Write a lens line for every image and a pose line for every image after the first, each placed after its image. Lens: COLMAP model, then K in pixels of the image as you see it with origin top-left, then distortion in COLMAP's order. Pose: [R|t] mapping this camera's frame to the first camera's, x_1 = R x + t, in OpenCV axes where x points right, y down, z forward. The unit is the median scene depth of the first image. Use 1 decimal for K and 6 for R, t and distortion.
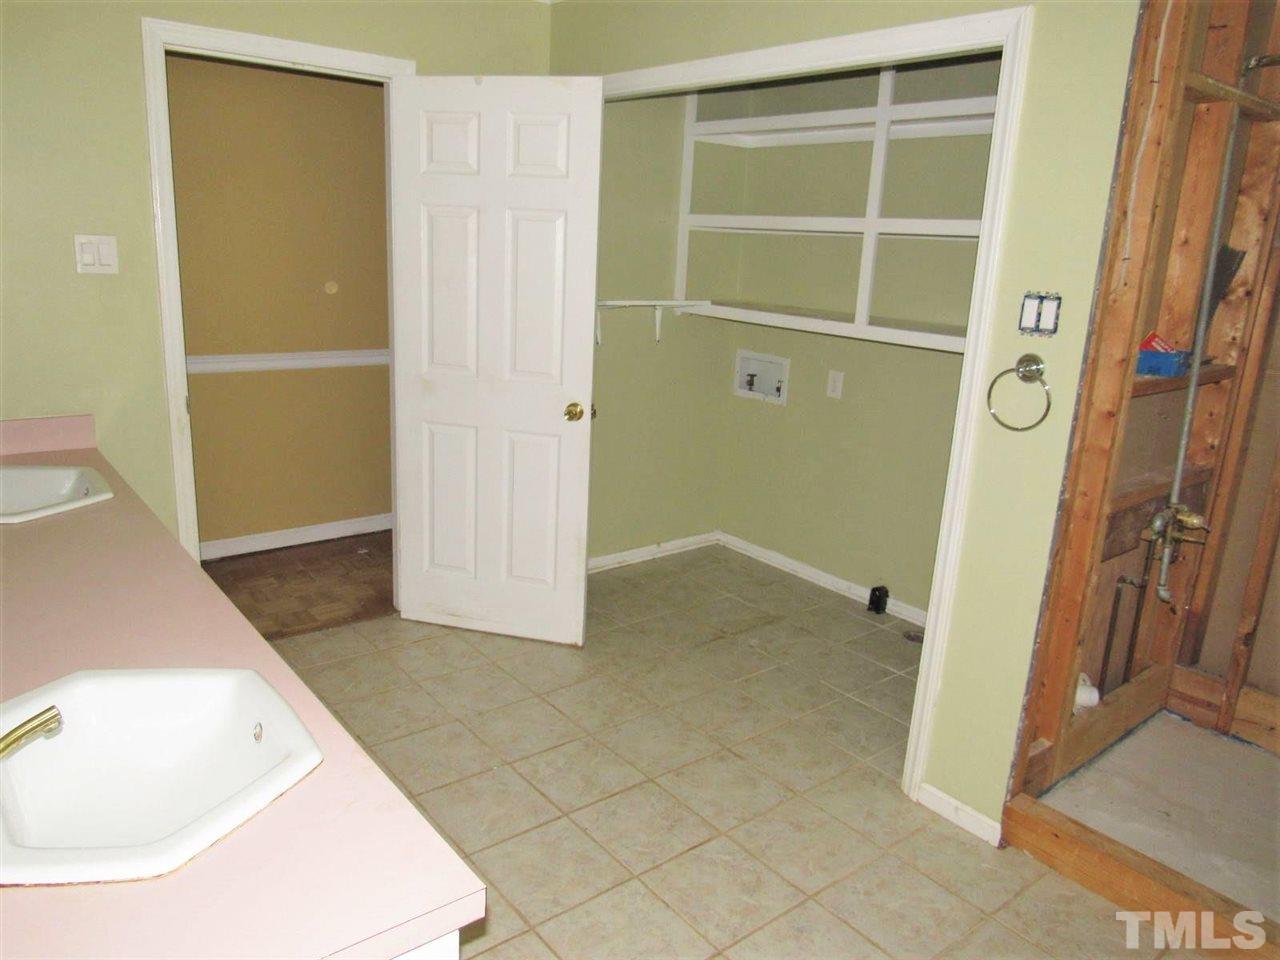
lens RADIAL K [[926.7, 0, 648.1], [0, 926.7, 486.1], [0, 0, 1]] dist [-0.012800, 0.005642]
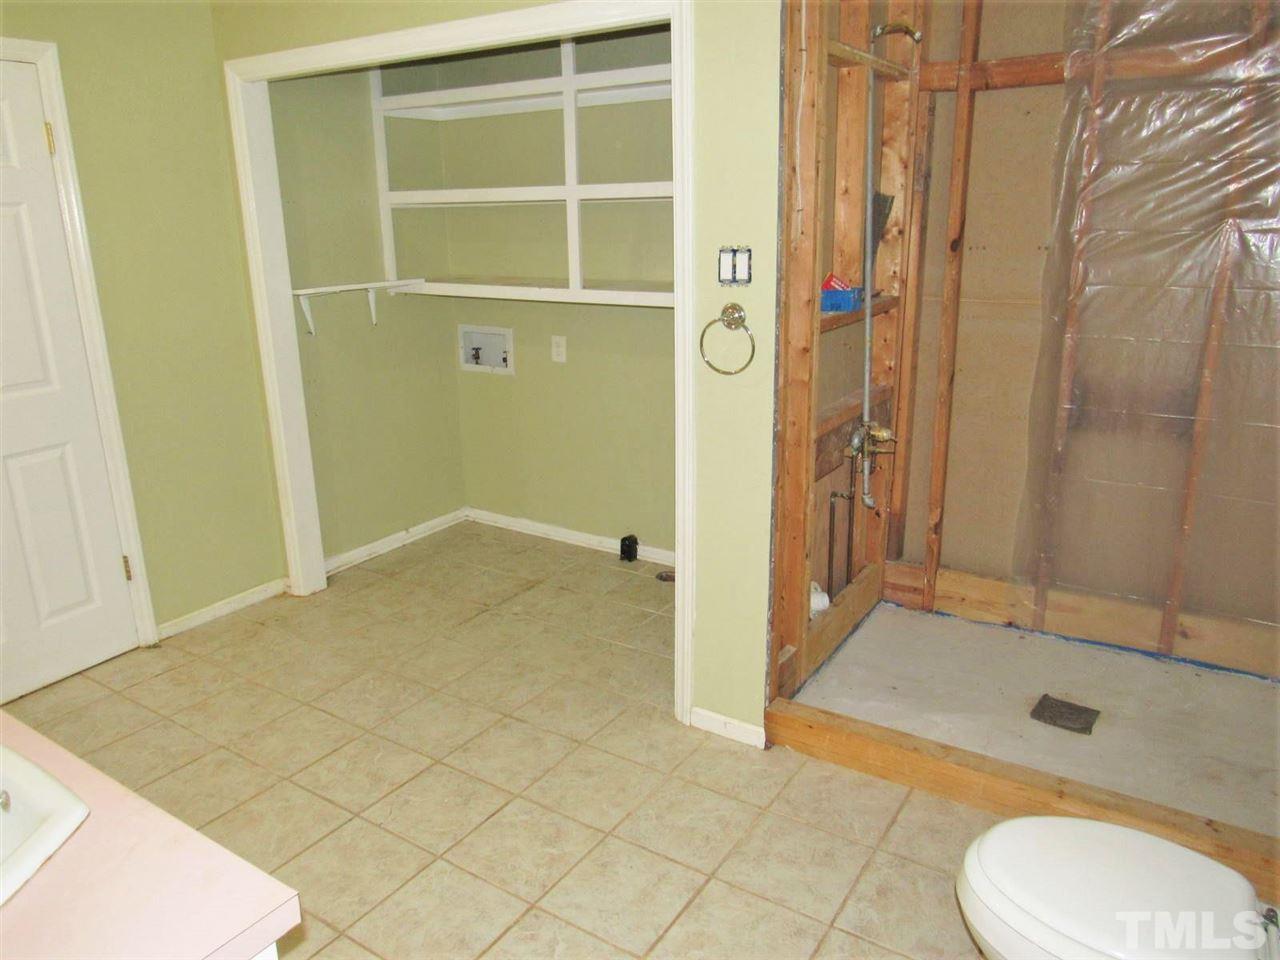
lens RADIAL K [[926.7, 0, 644.9], [0, 926.7, 482.8], [0, 0, 1]] dist [-0.012800, 0.005642]
pose [[0.951758, -0.147084, 0.269302, -0.009738], [0.138677, 0.989070, 0.050090, -0.001539], [-0.273726, -0.010327, 0.961752, -0.025503]]
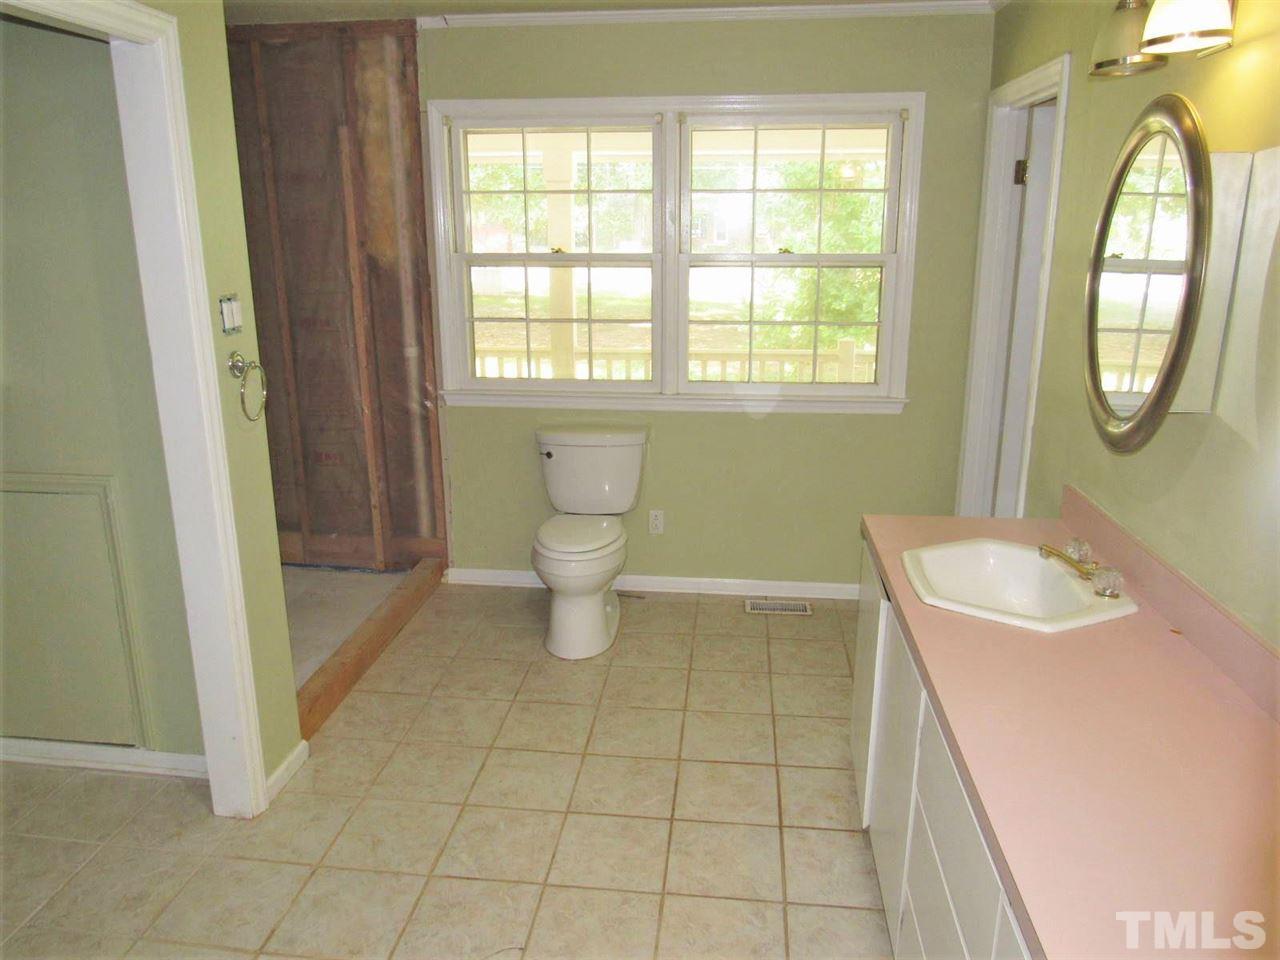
lens RADIAL K [[926.7, 0, 632.8], [0, 926.7, 474.2], [0, 0, 1]] dist [-0.012800, 0.005642]
pose [[-0.693049, -0.245218, 0.677902, -0.570658], [0.144871, 0.873807, 0.464191, -0.379051], [-0.706184, 0.419915, -0.570066, 1.127456]]
